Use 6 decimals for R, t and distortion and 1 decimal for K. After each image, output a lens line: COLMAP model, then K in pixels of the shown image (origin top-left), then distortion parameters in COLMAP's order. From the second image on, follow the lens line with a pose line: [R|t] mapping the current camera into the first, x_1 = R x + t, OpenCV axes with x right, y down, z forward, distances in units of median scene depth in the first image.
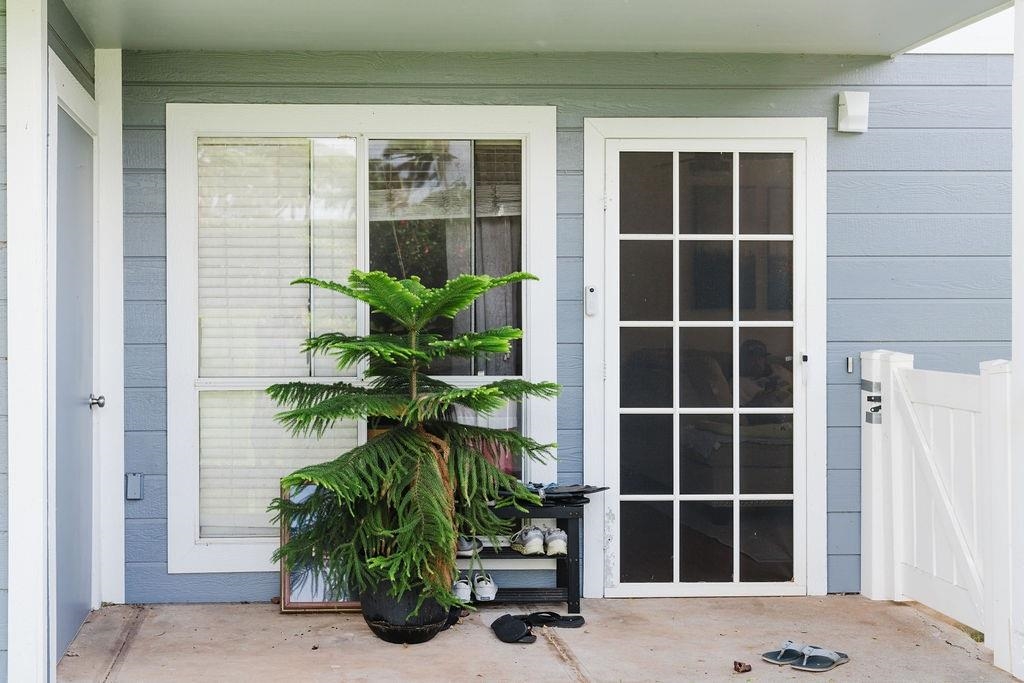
lens RADIAL K [[1302.7, 0, 512.7], [0, 1302.7, 340.5], [0, 0, 1]] dist [0.038485, 0.000000]
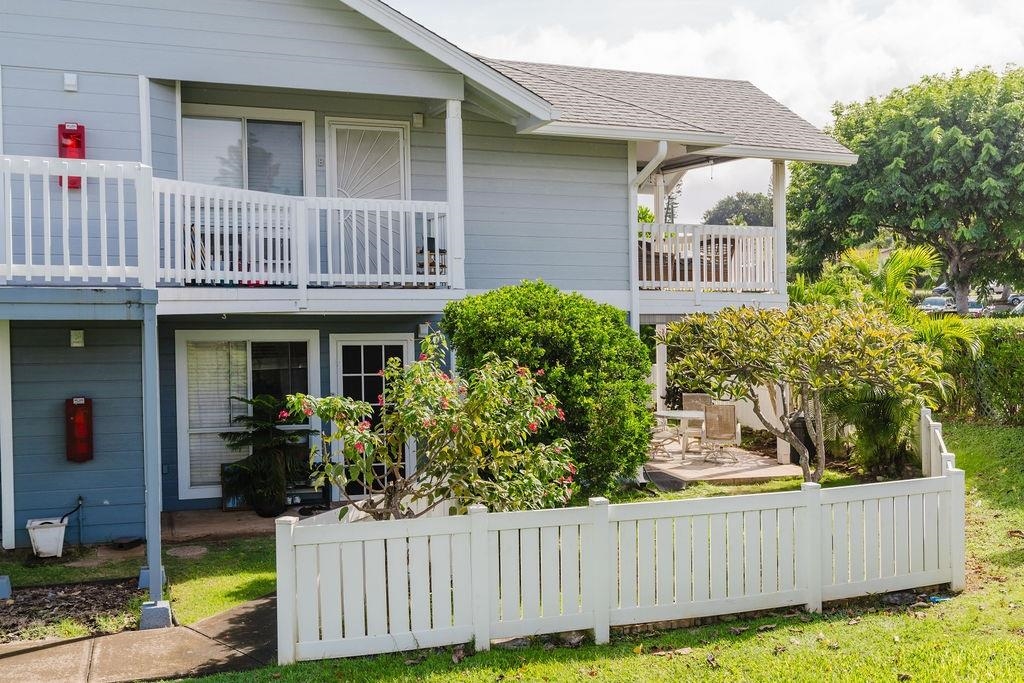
lens RADIAL K [[998.0, 0, 514.3], [0, 998.0, 342.9], [0, 0, 1]] dist [0.001034, 0.000000]
pose [[0.980202, -0.015272, 0.197411, 0.020504], [0.010648, 0.999644, 0.024465, -0.200331], [-0.197714, -0.021879, 0.980015, -1.218914]]
